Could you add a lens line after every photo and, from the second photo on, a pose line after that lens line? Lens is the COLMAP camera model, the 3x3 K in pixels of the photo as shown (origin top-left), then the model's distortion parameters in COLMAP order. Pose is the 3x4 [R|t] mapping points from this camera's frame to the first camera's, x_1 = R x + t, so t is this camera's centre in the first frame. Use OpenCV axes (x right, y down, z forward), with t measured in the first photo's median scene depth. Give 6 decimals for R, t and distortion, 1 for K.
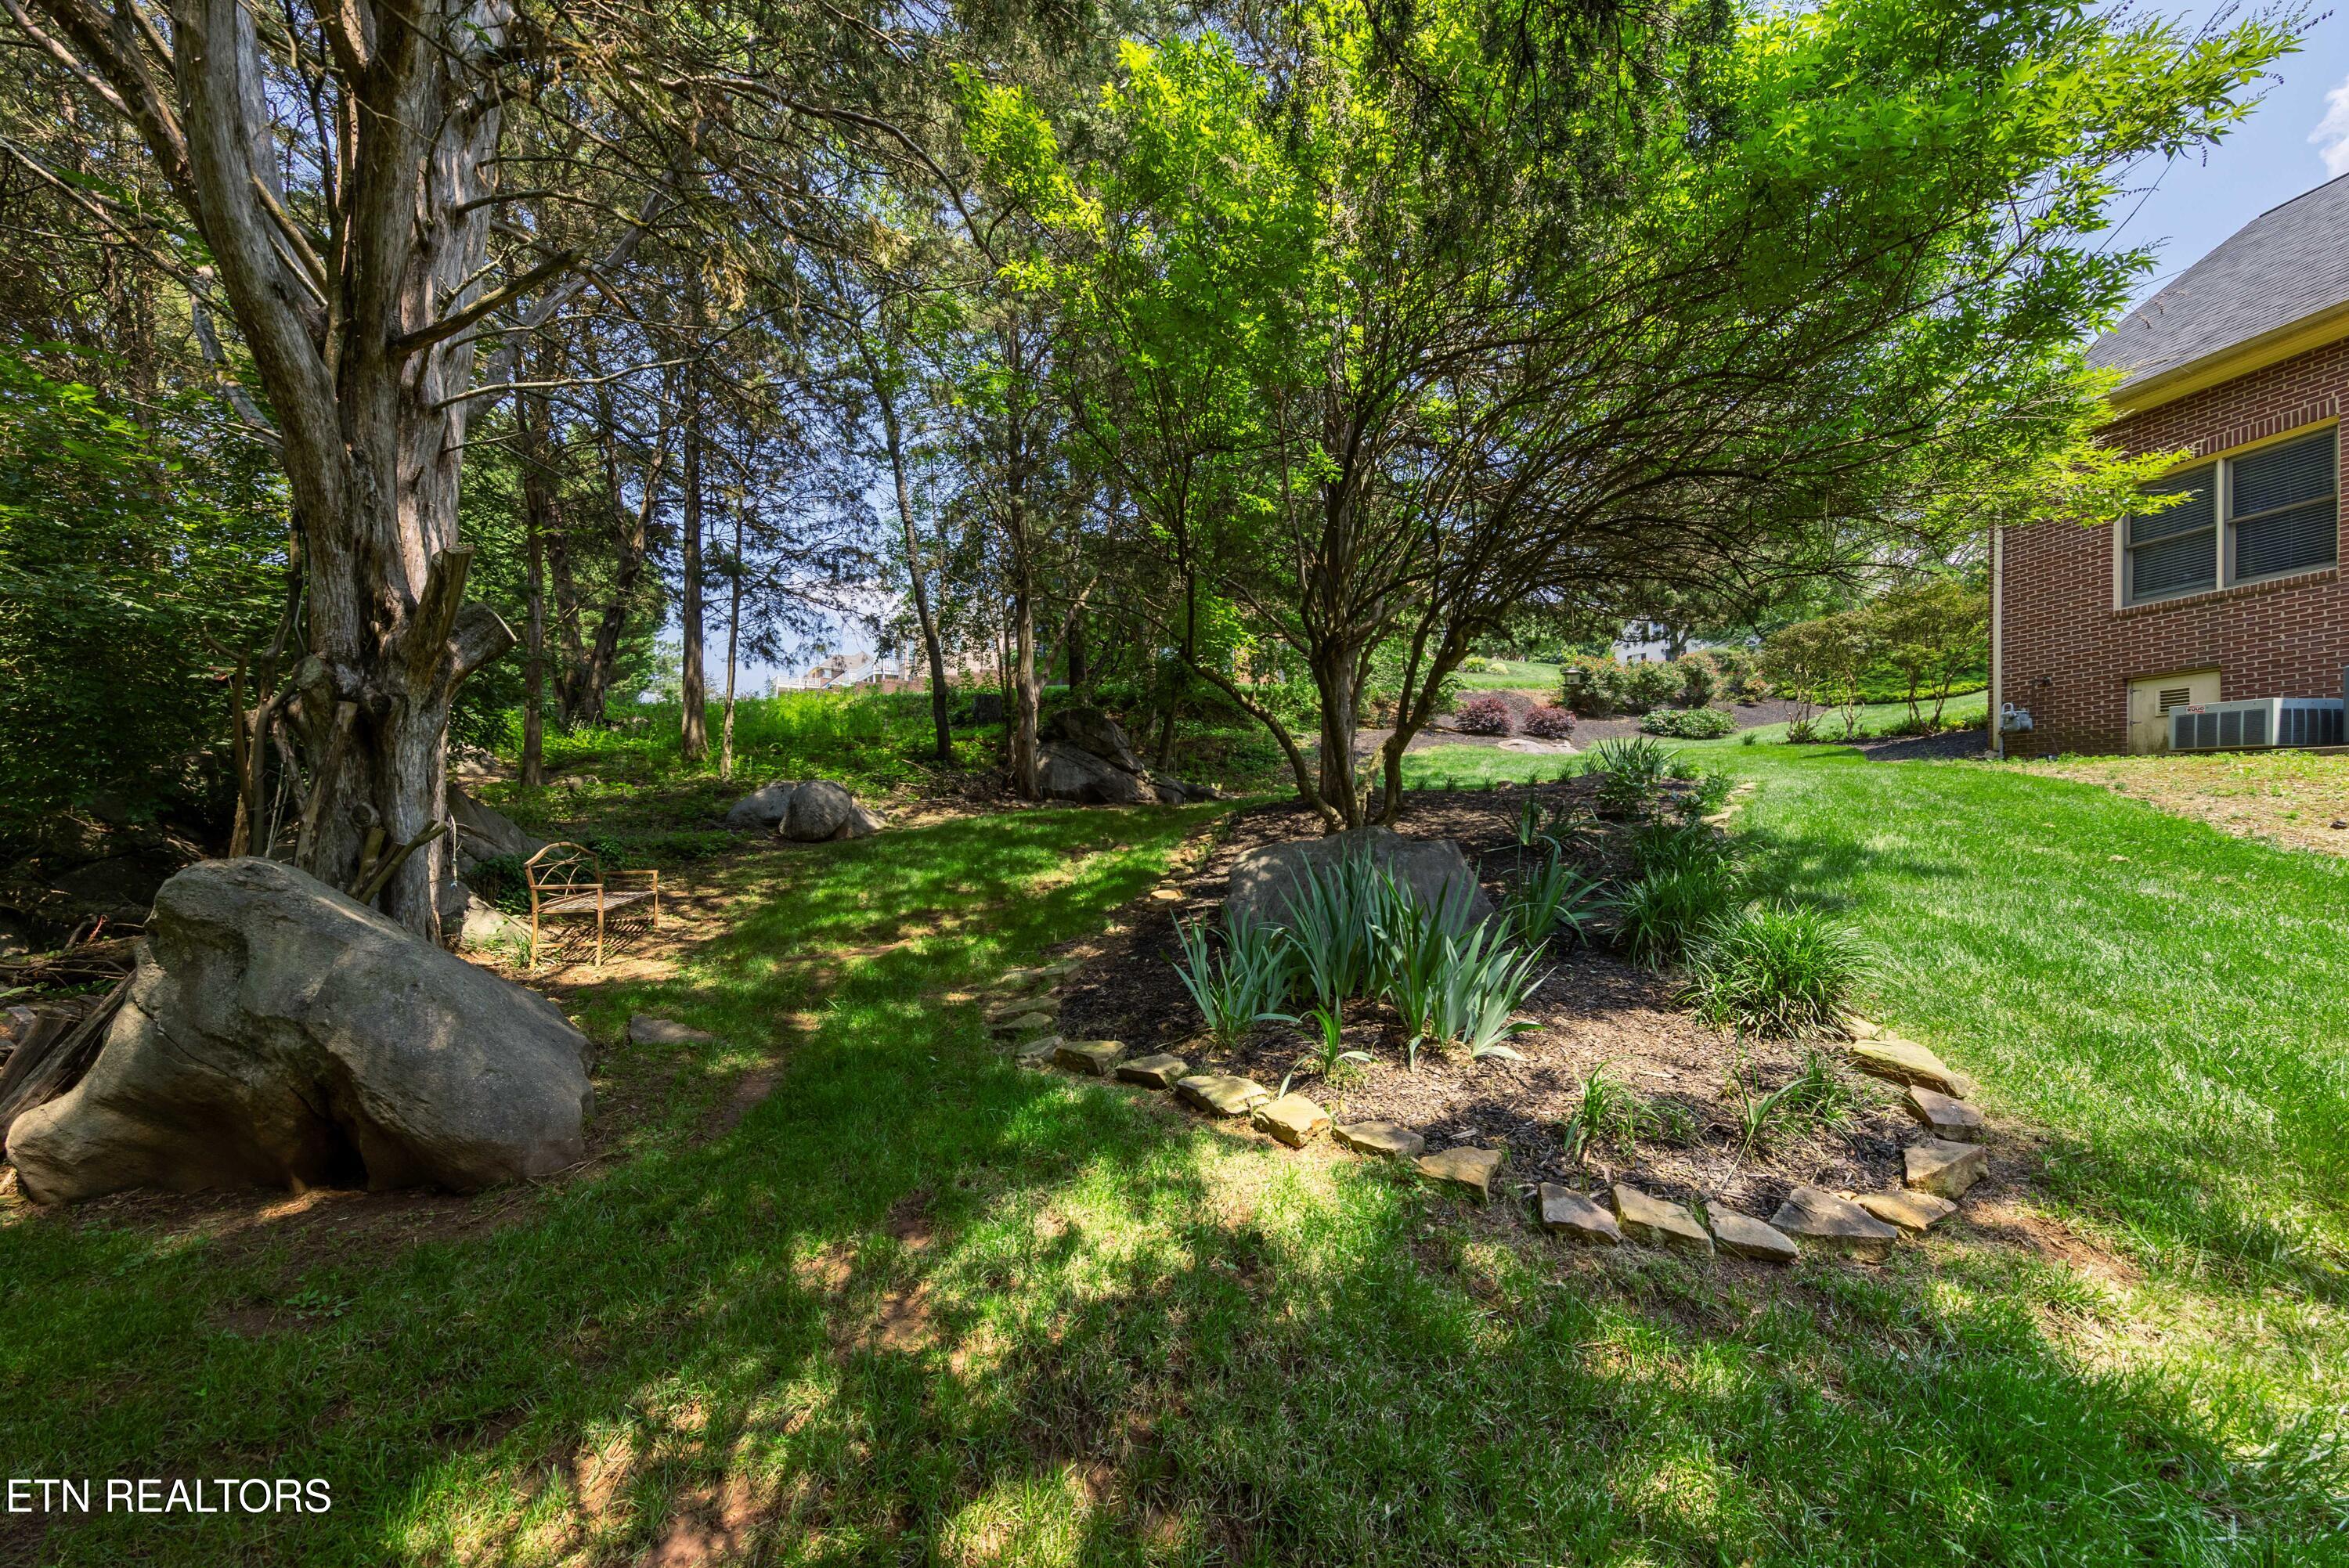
lens RADIAL K [[830.3, 0, 1181.9], [0, 830.3, 808.3], [0, 0, 1]] dist [0.001982, -0.000335]
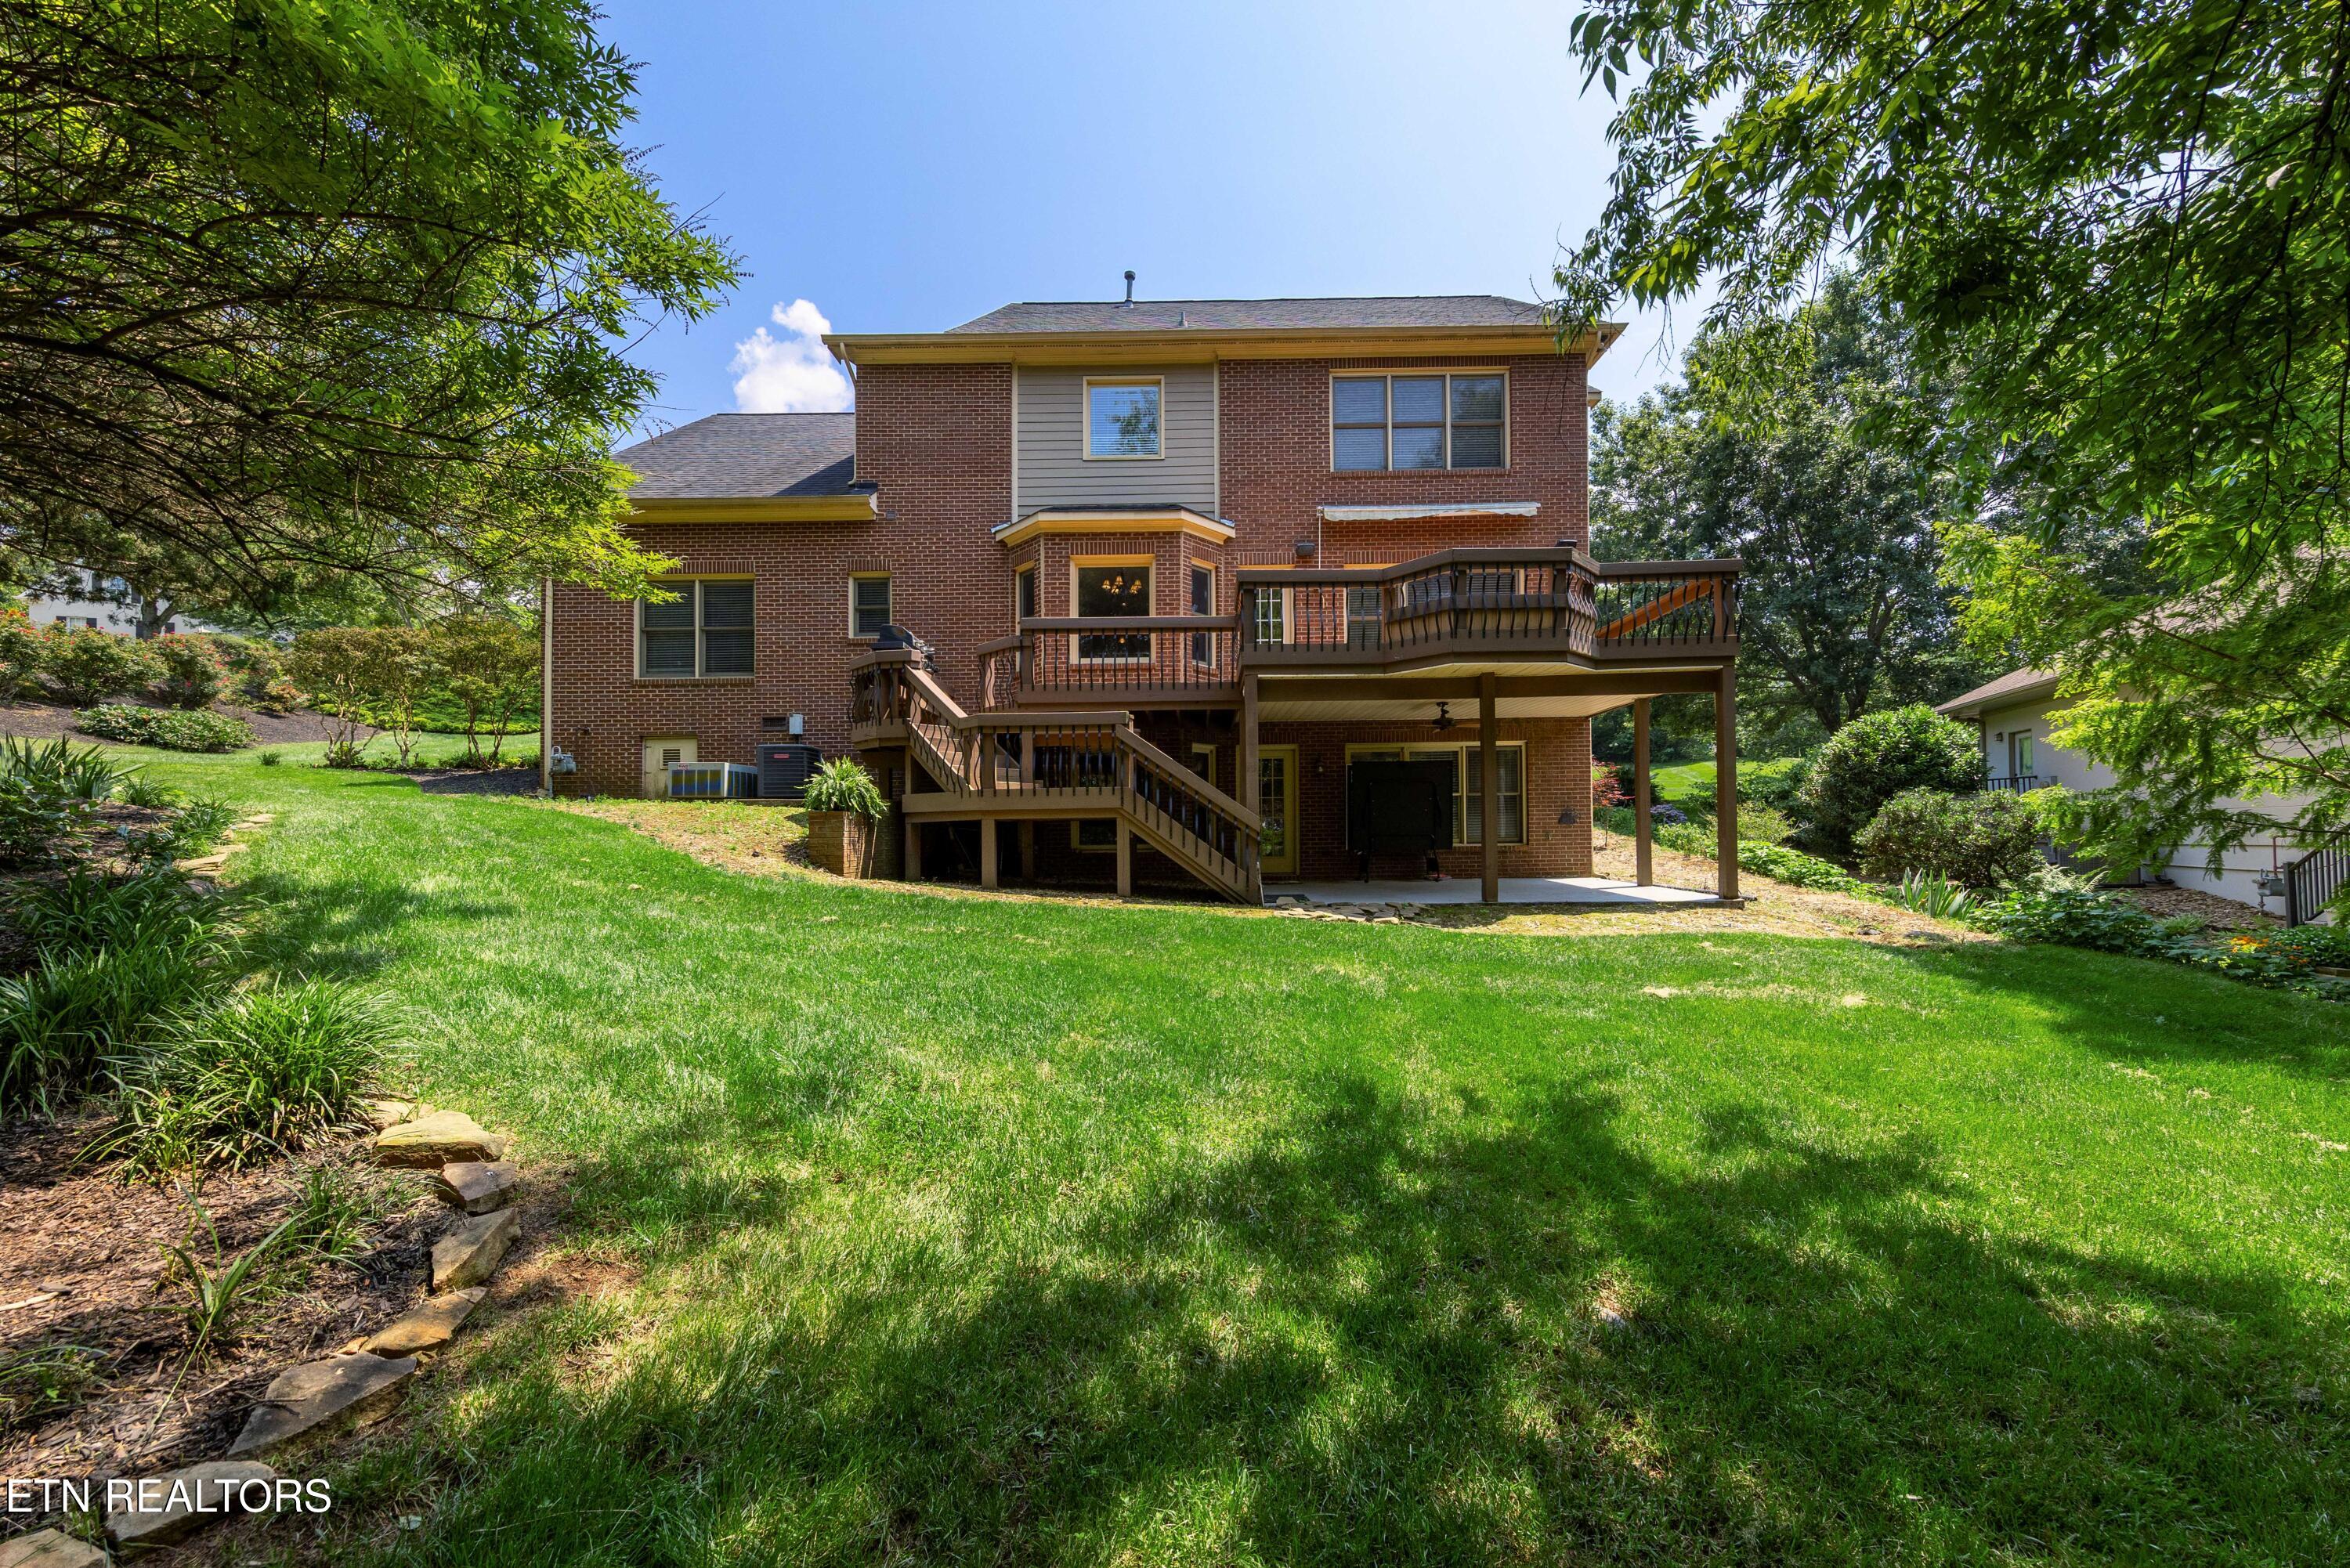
lens RADIAL K [[853.0, 0, 1183.4], [0, 853.0, 820.5], [0, 0, 1]] dist [0.001848, -0.000054]
pose [[0.157567, 0.016812, 0.987365, 0.057431], [0.007269, 0.999808, -0.018184, -0.008438], [-0.987482, 0.010042, 0.157415, 0.043986]]
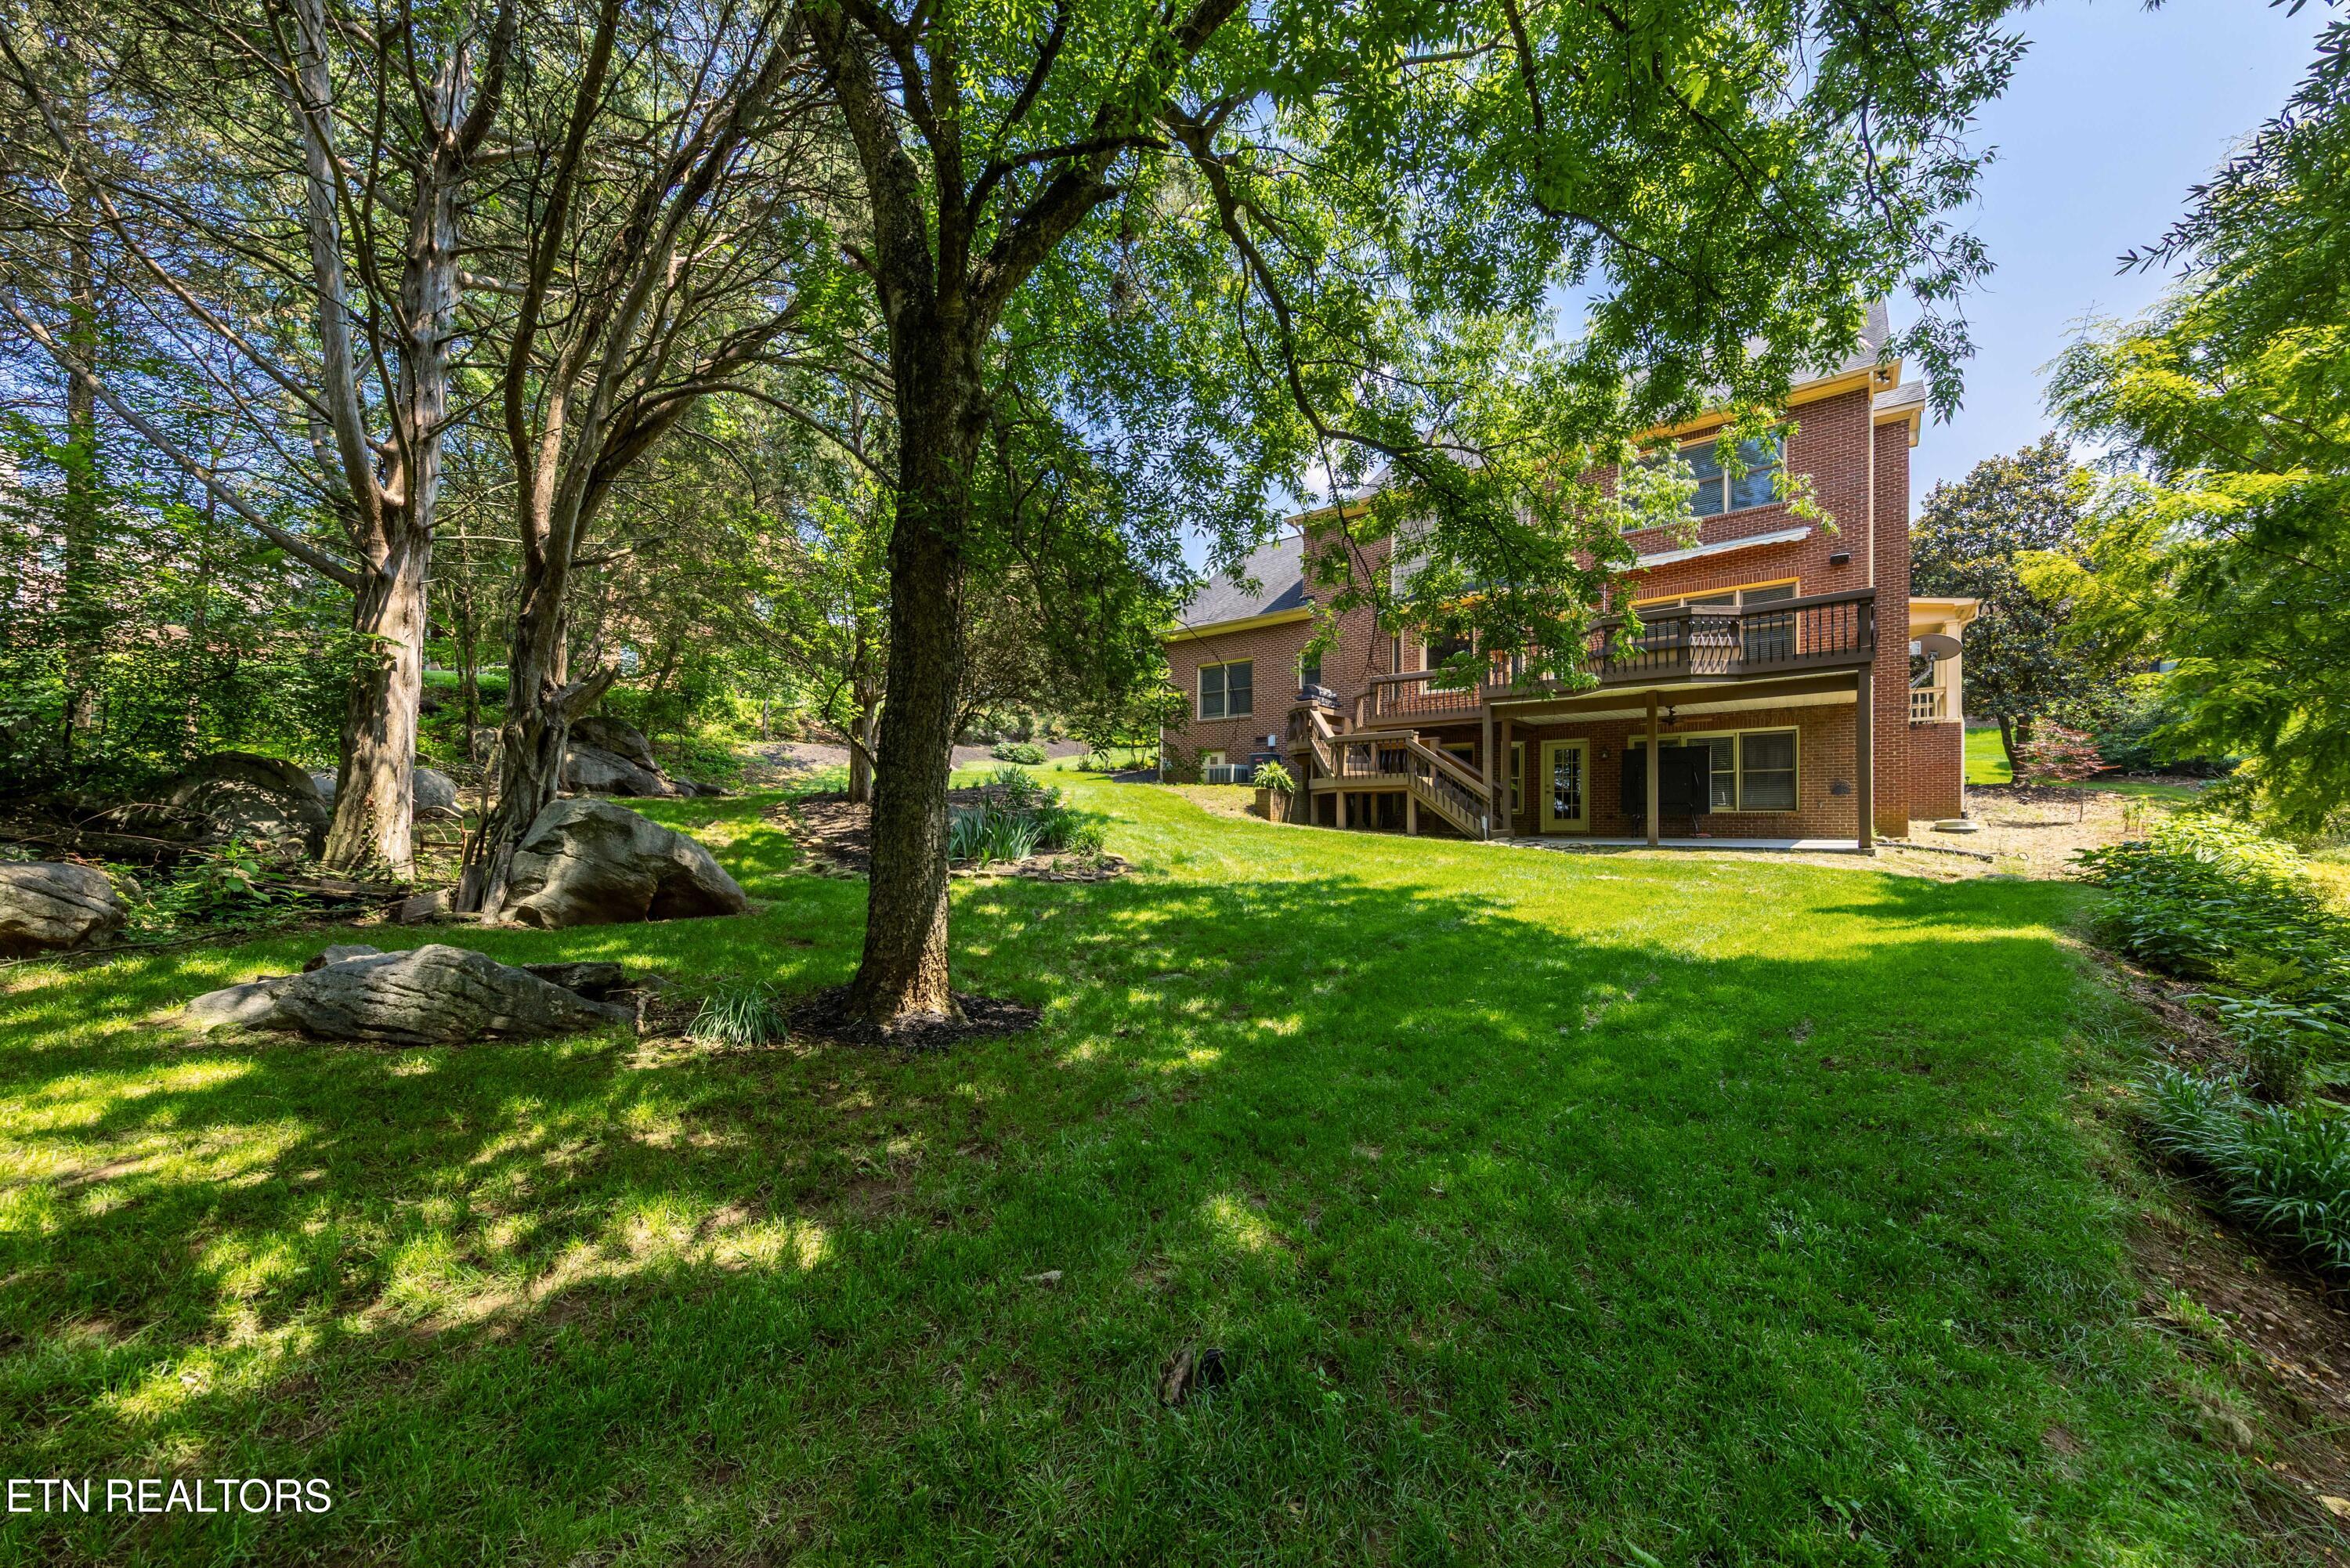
lens RADIAL K [[853.0, 0, 1183.4], [0, 853.0, 820.5], [0, 0, 1]] dist [0.001848, -0.000054]
pose [[0.721045, 0.005719, 0.692865, -1.182881], [-0.006673, 0.999977, -0.001309, 0.088755], [-0.692856, -0.003680, 0.721066, -1.487434]]
